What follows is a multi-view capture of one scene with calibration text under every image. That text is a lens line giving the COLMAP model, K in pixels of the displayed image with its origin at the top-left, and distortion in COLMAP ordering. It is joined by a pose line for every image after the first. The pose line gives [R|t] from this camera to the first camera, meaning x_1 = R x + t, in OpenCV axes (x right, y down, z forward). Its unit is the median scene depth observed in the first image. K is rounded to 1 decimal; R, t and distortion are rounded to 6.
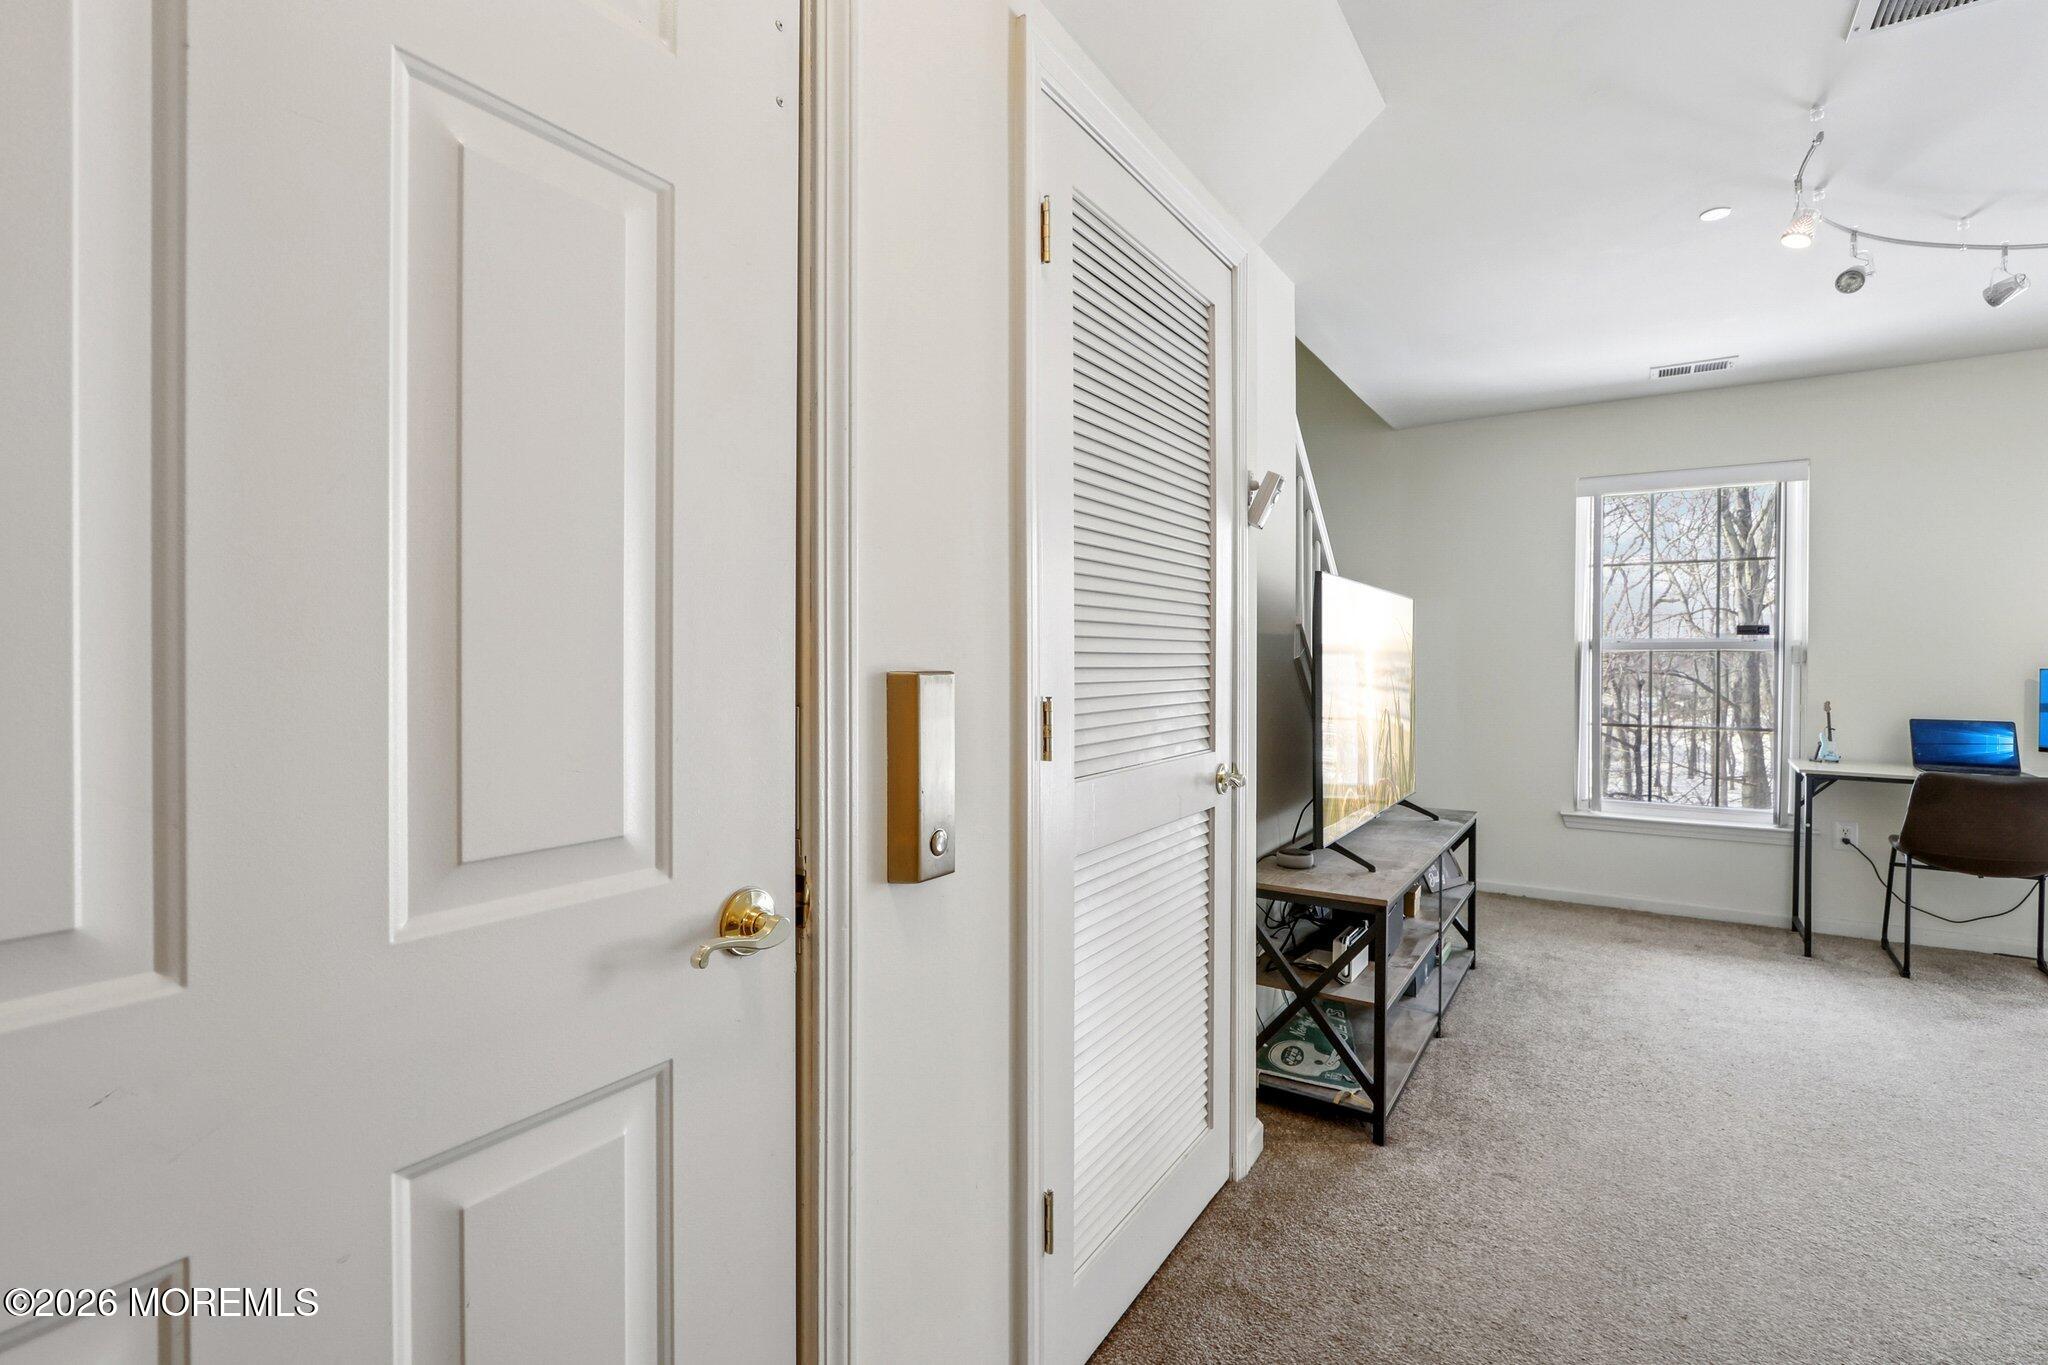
lens RADIAL K [[901.7, 0, 1011.2], [0, 901.7, 655.7], [0, 0, 1]] dist [0.010338, -0.001490]
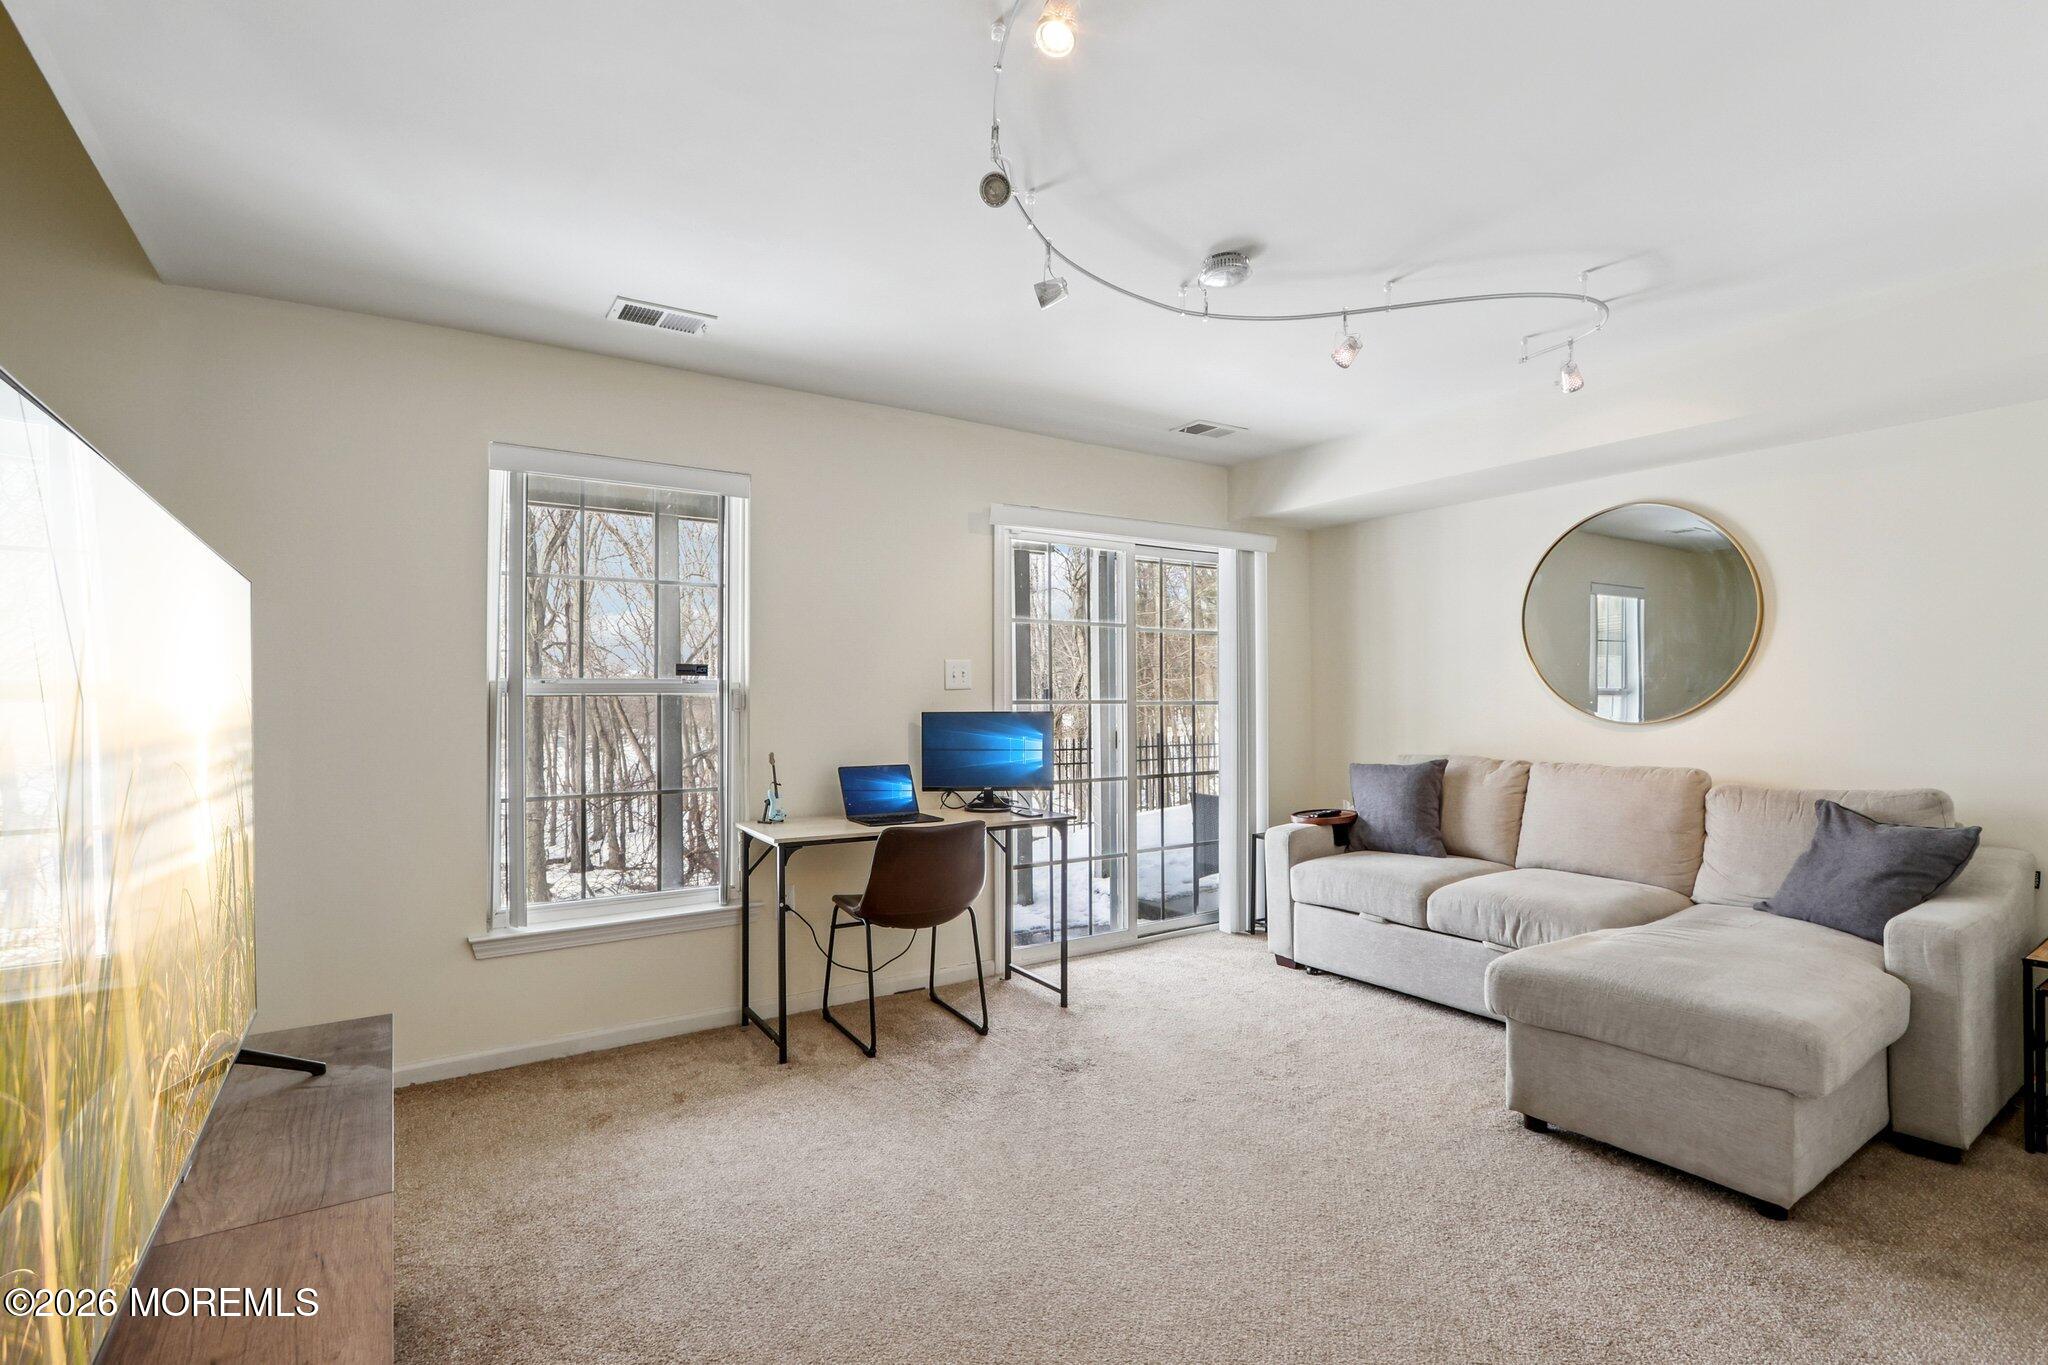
lens RADIAL K [[943.7, 0, 1031.6], [0, 943.7, 686.1], [0, 0, 1]] dist [-0.016304, -0.000218]
pose [[0.372653, 0.009536, 0.927922, 0.154500], [0.001840, 0.999938, -0.011015, -0.003275], [-0.927969, 0.005812, 0.372612, 0.449396]]
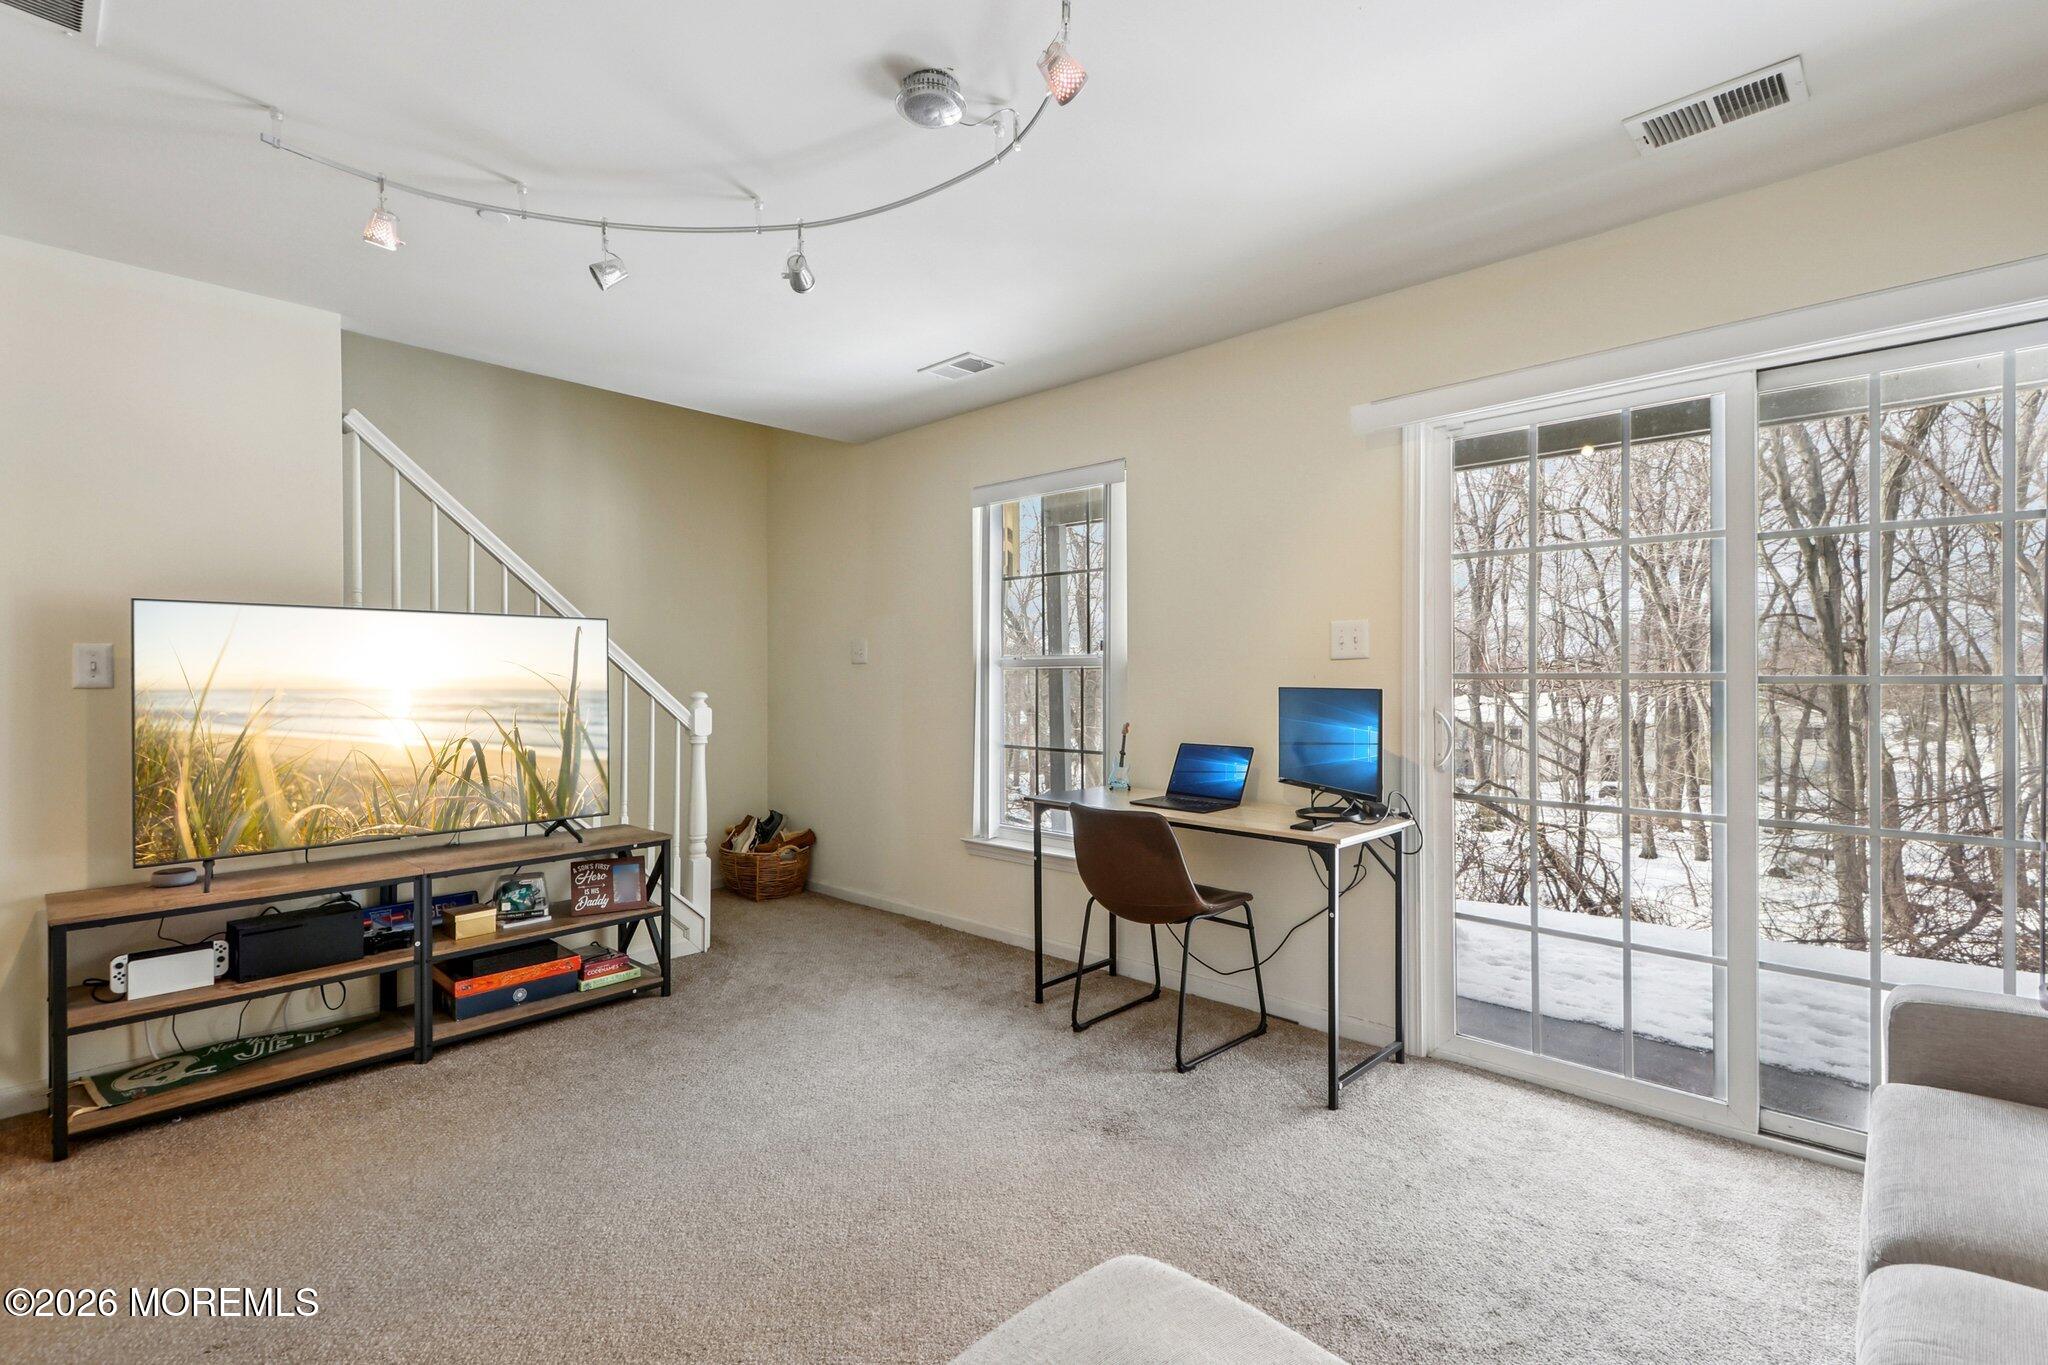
lens RADIAL K [[901.7, 0, 1015.1], [0, 901.7, 677.3], [0, 0, 1]] dist [0.010338, -0.001490]
pose [[0.988340, -0.004586, -0.152196, 0.959657], [0.005105, 0.999982, 0.003020, 0.000573], [0.152179, -0.003762, 0.988346, 0.090114]]
